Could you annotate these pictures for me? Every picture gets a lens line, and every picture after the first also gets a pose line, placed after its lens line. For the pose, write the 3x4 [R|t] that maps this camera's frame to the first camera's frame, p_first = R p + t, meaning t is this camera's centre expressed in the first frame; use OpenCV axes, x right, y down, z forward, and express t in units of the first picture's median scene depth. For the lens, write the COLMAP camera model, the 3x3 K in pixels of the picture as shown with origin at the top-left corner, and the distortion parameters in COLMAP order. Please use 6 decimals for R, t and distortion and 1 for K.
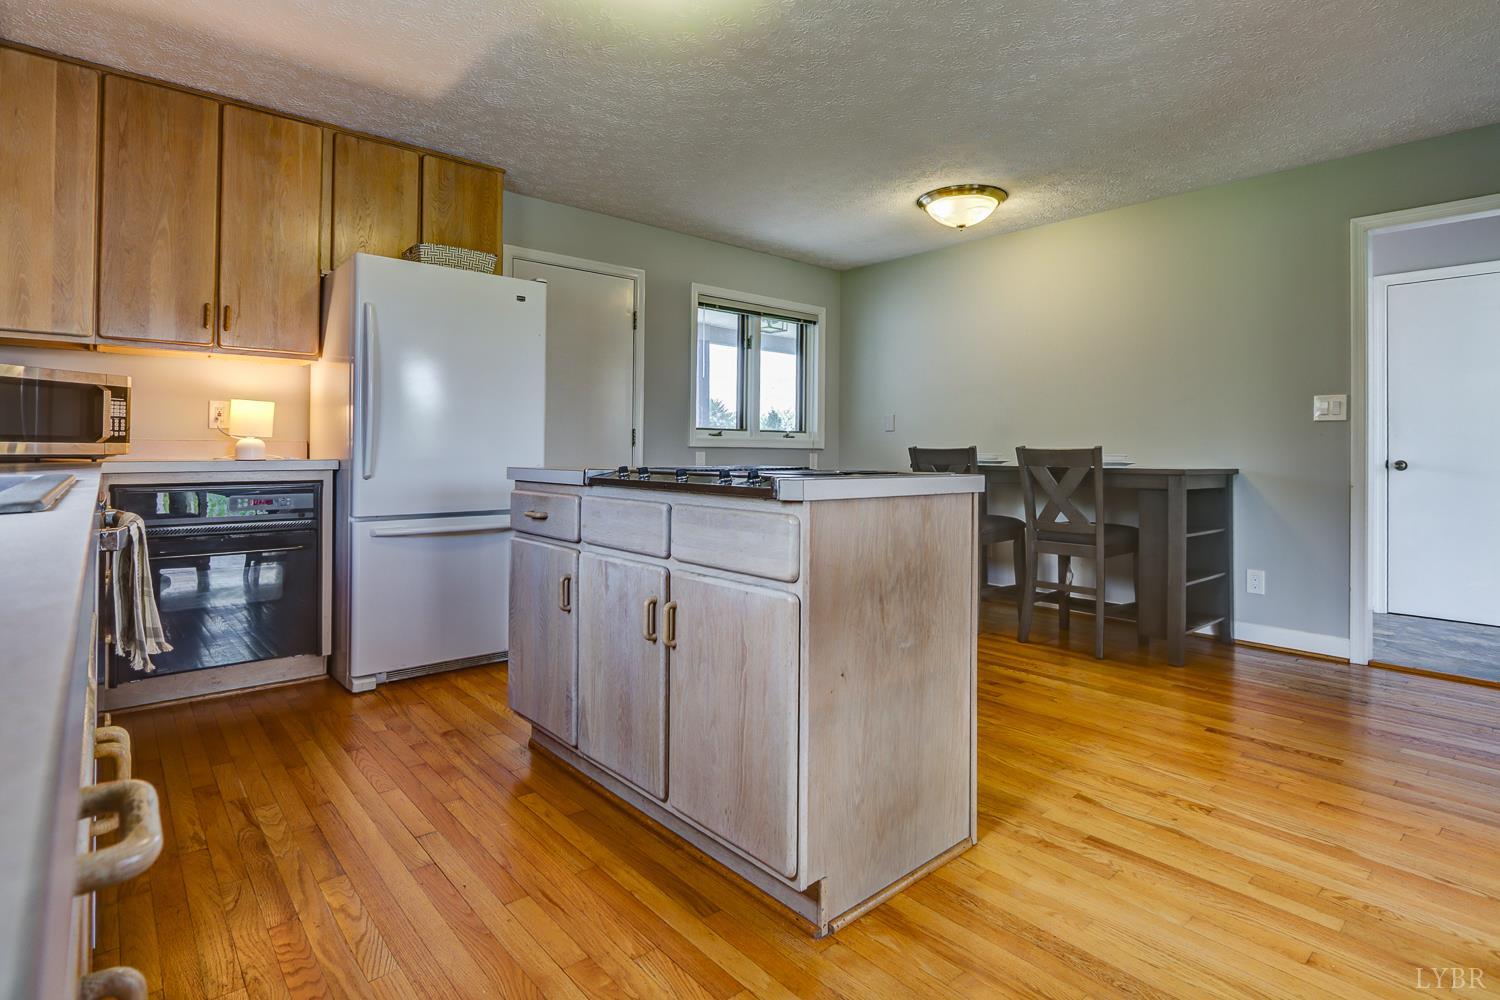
lens RADIAL K [[714.6, 0, 747.6], [0, 714.6, 435.0], [0, 0, 1]] dist [0.002372, 0.000560]
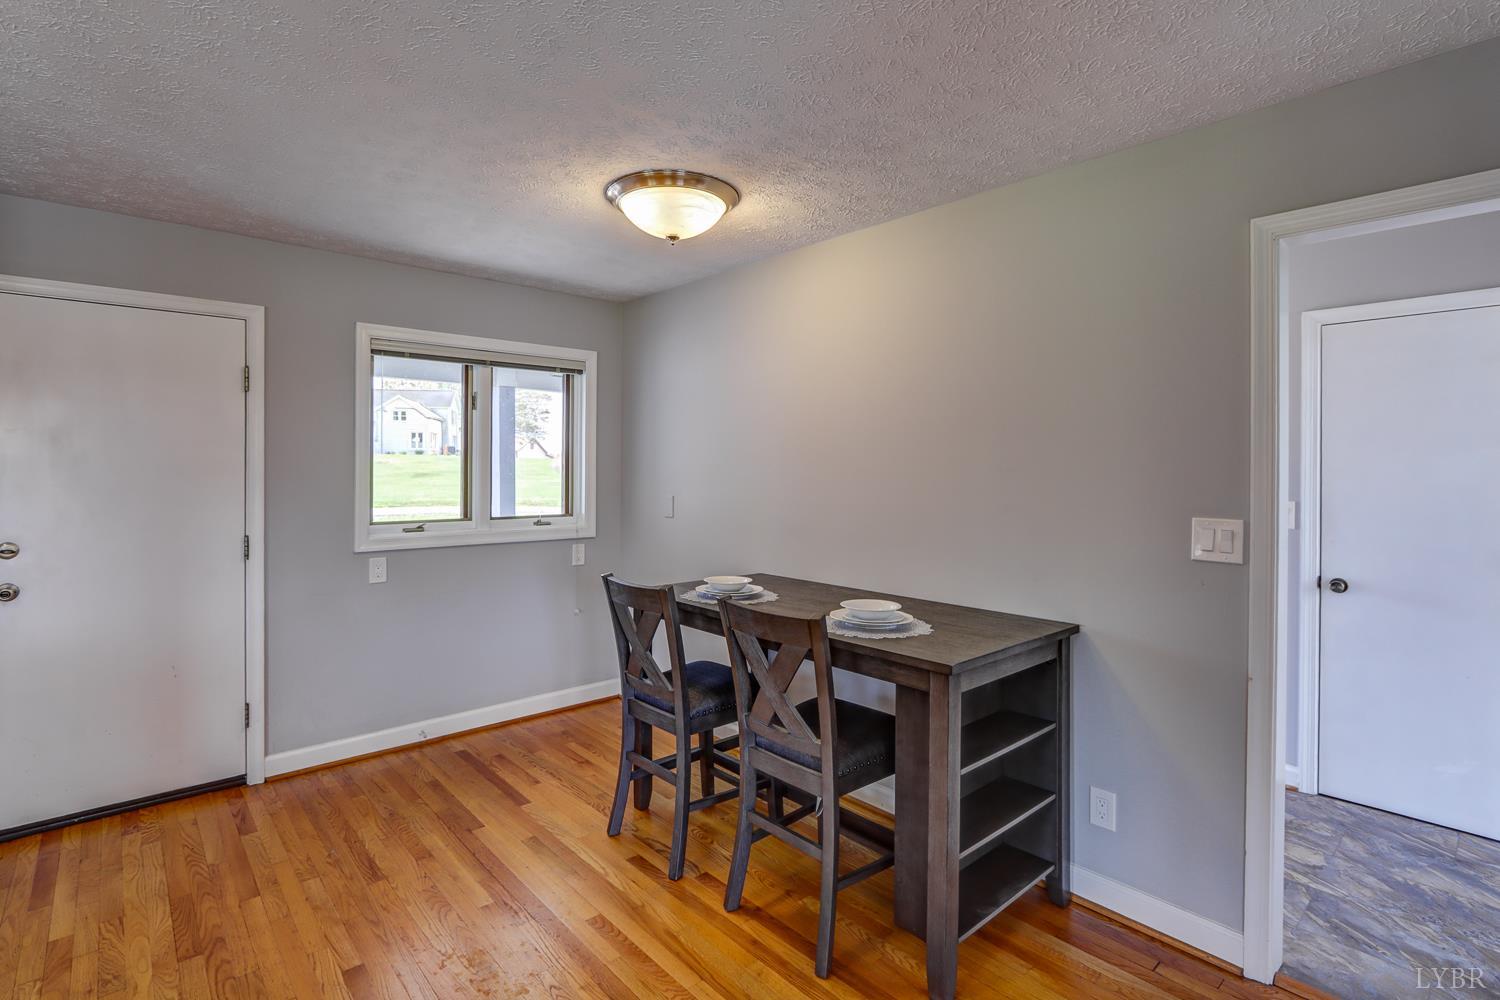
lens RADIAL K [[707.7, 0, 715.9], [0, 707.7, 472.7], [0, 0, 1]] dist [-0.003679, 0.000005]
pose [[0.999949, -0.006168, 0.008026, 0.313800], [0.006015, 0.999803, 0.018896, -0.085700], [-0.008140, -0.018847, 0.999789, 0.334114]]
